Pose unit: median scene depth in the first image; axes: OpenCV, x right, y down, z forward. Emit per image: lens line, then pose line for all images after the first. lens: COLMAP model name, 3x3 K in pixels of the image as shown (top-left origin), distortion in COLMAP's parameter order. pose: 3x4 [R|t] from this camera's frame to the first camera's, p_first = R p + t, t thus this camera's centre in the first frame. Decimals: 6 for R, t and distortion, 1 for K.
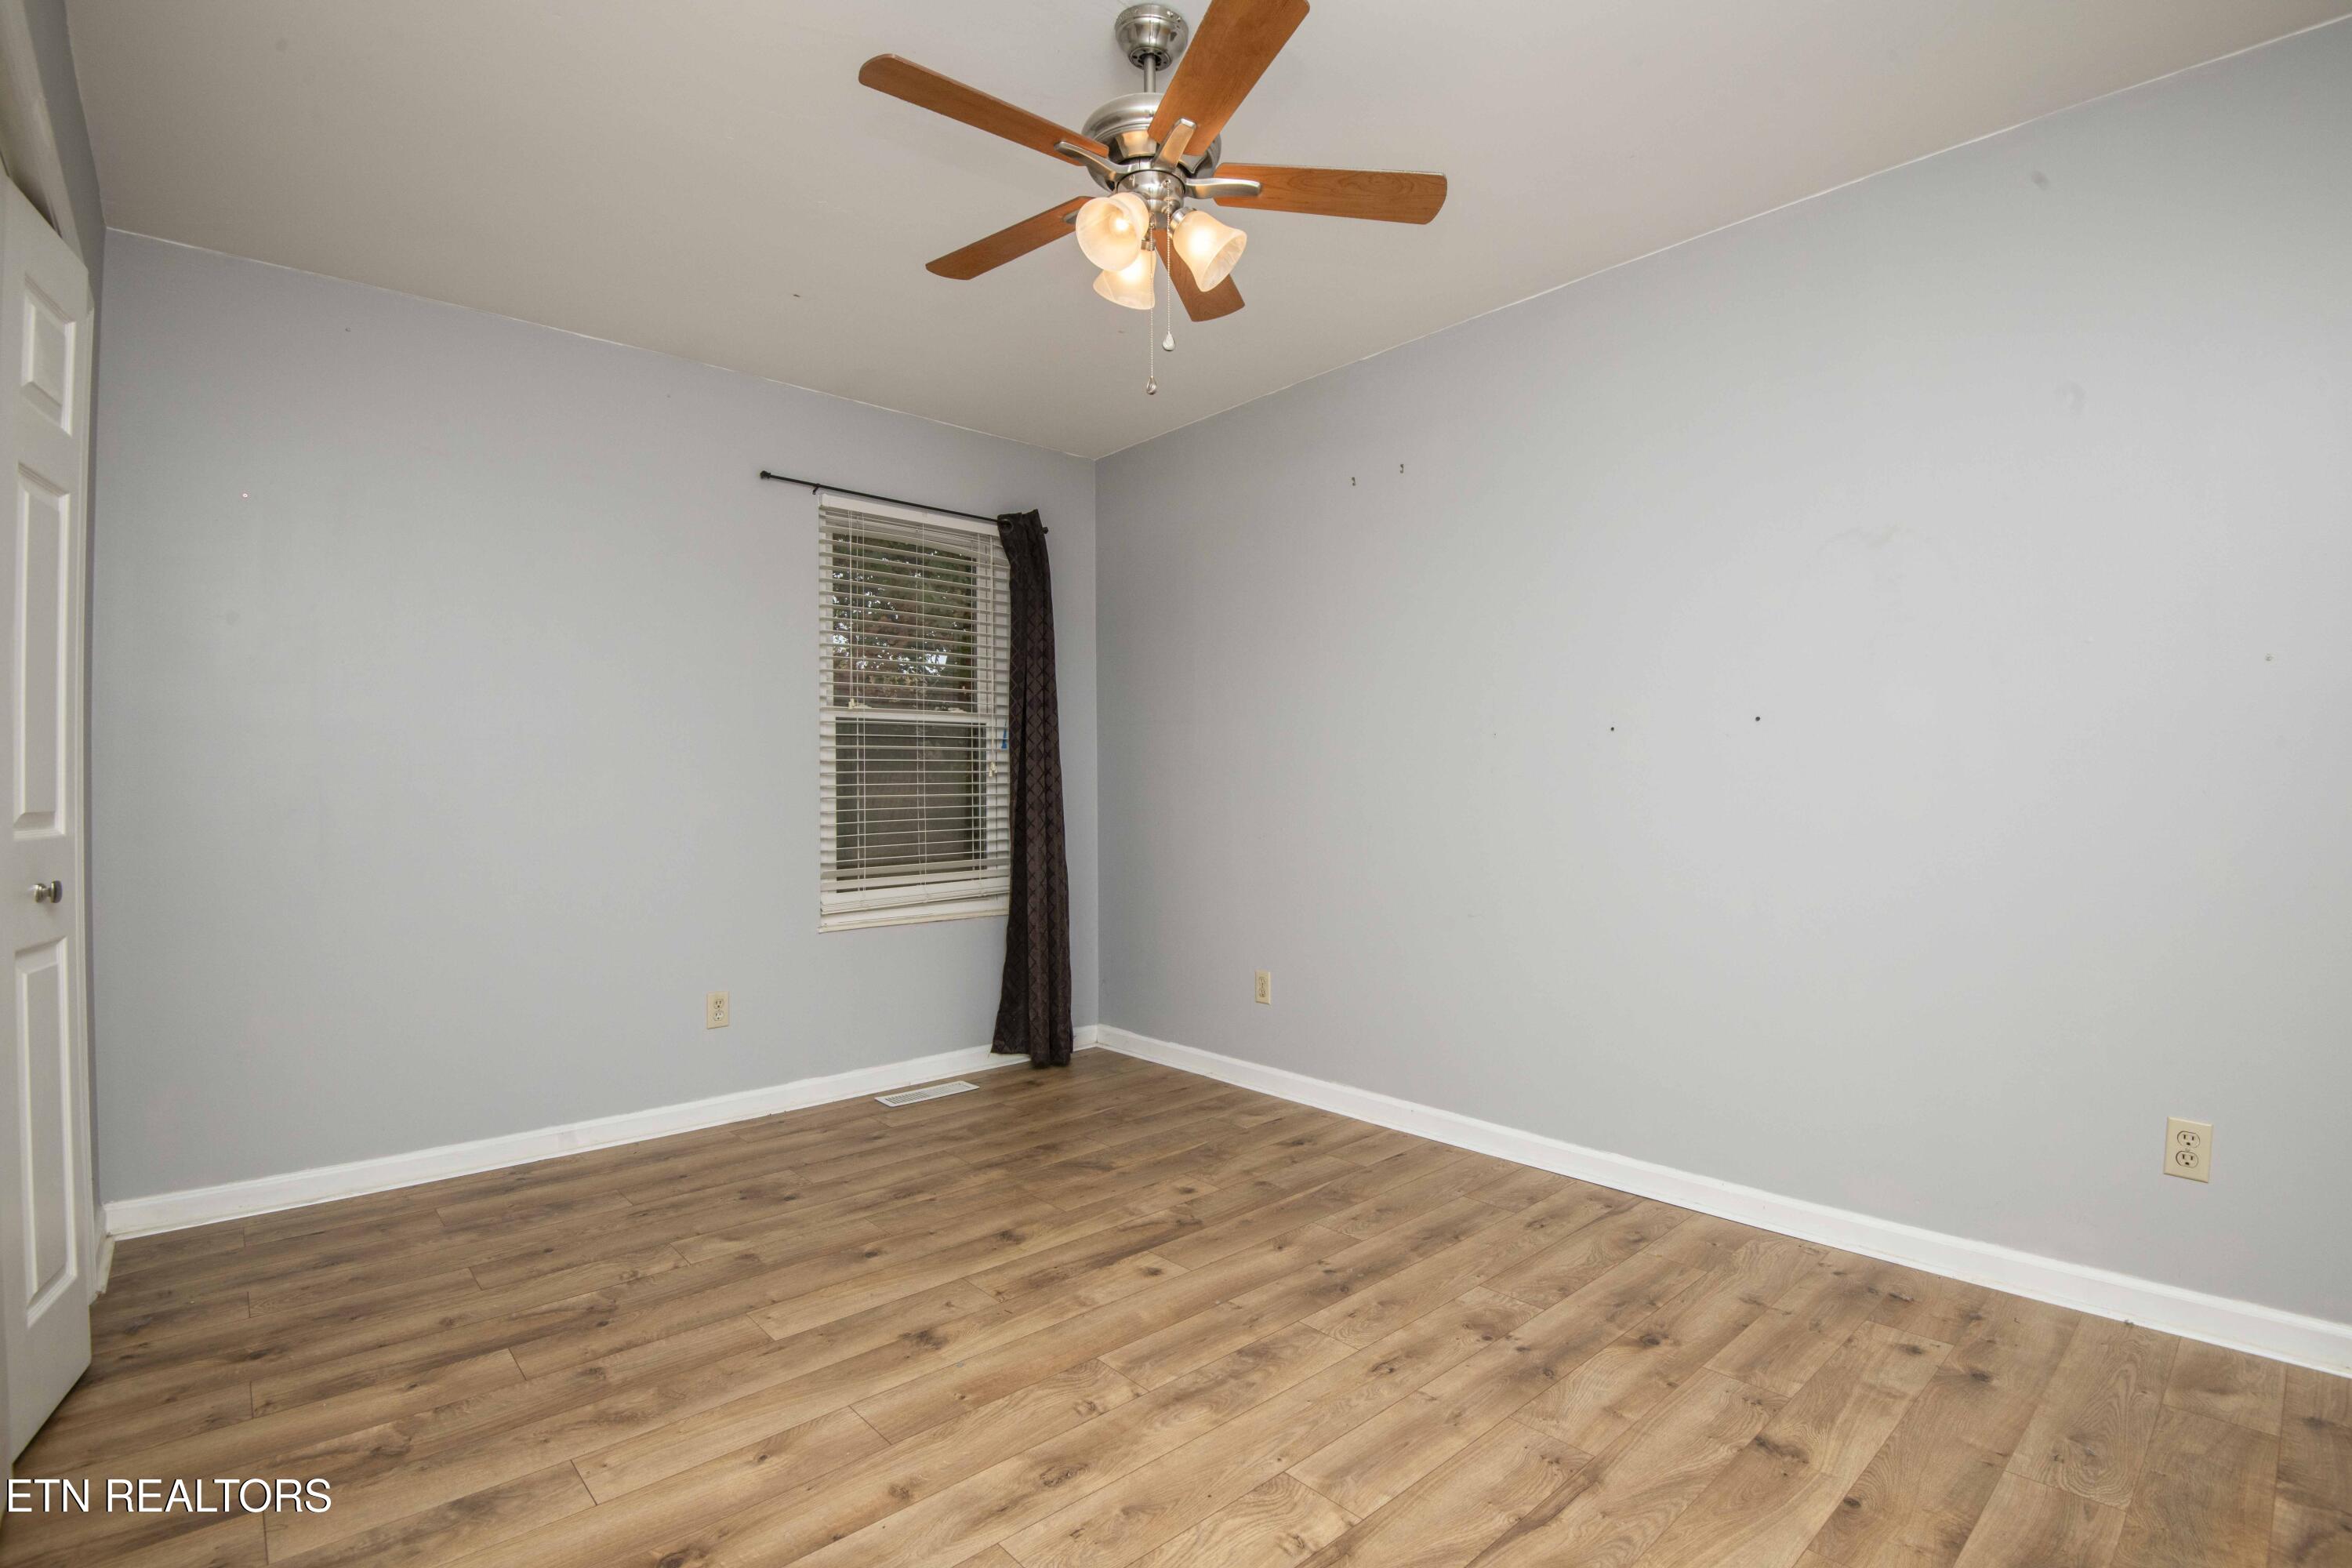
lens RADIAL K [[1091.4, 0, 1183.6], [0, 1091.4, 787.1], [0, 0, 1]] dist [-0.003940, -0.022793]
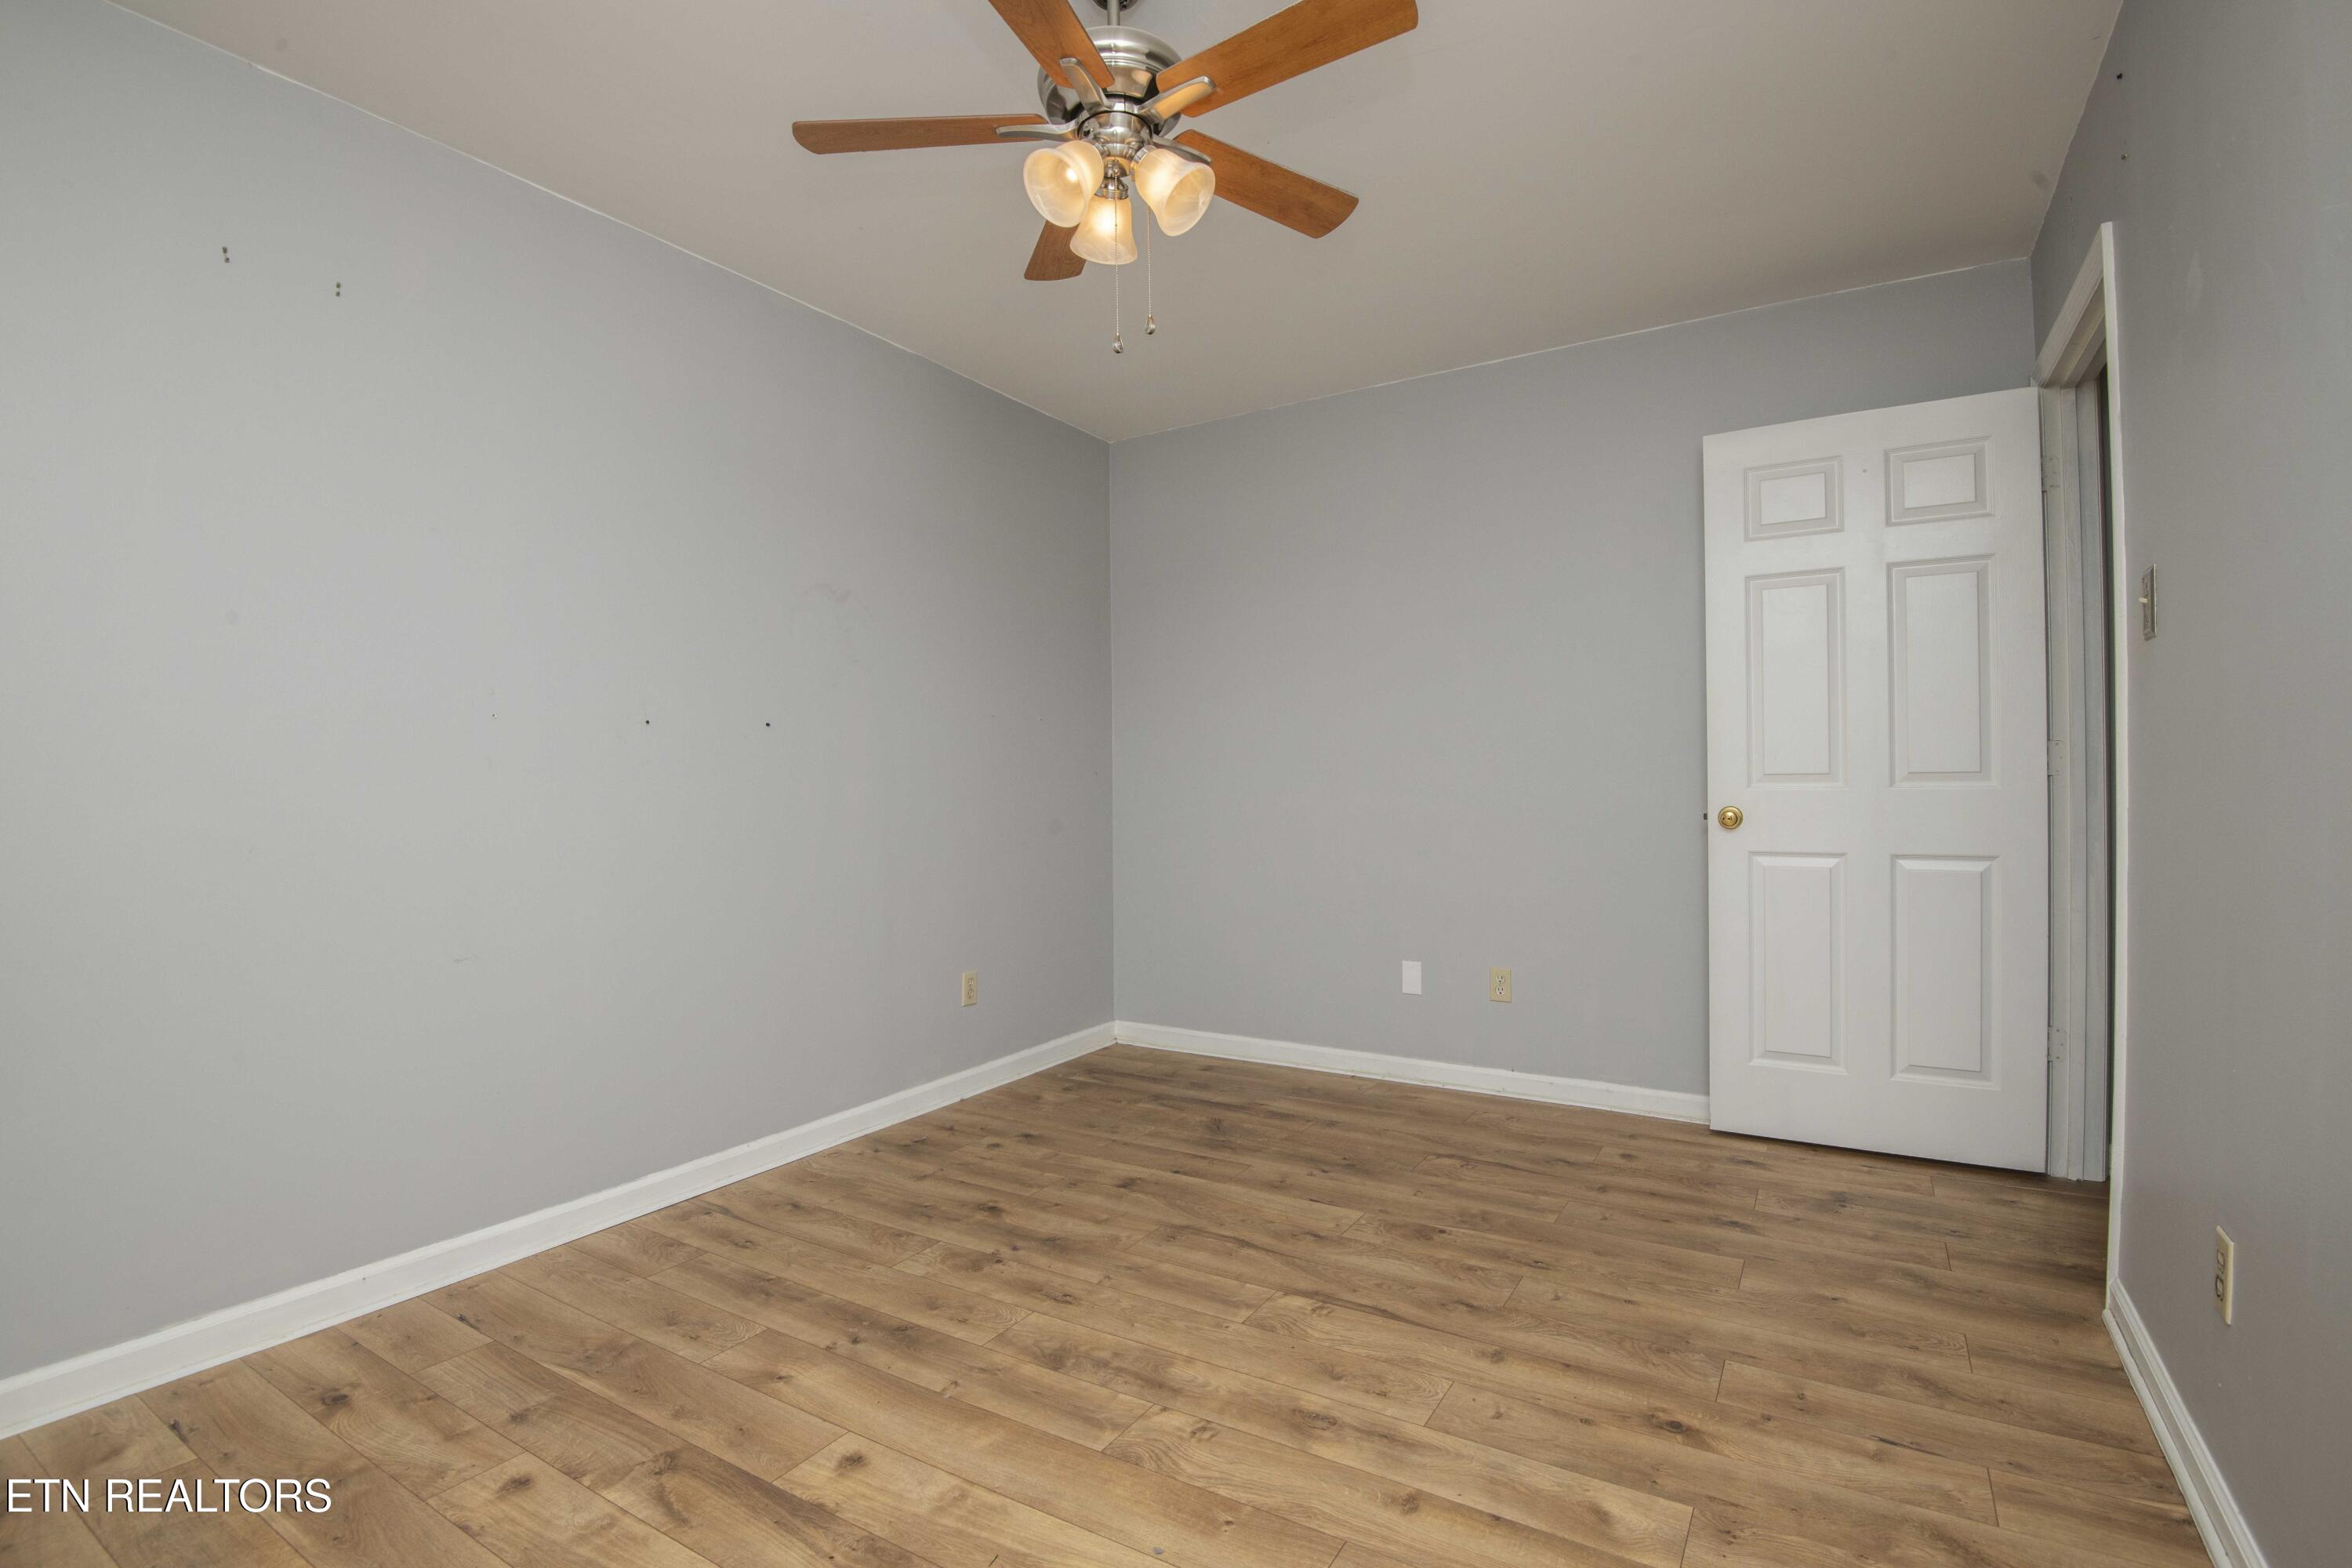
lens RADIAL K [[1091.4, 0, 1183.6], [0, 1091.4, 787.1], [0, 0, 1]] dist [-0.003940, -0.022793]
pose [[-0.281322, 0.007163, 0.959587, -0.854569], [0.011168, 0.999929, -0.004190, 0.015668], [-0.959548, 0.009538, -0.281382, 1.102639]]
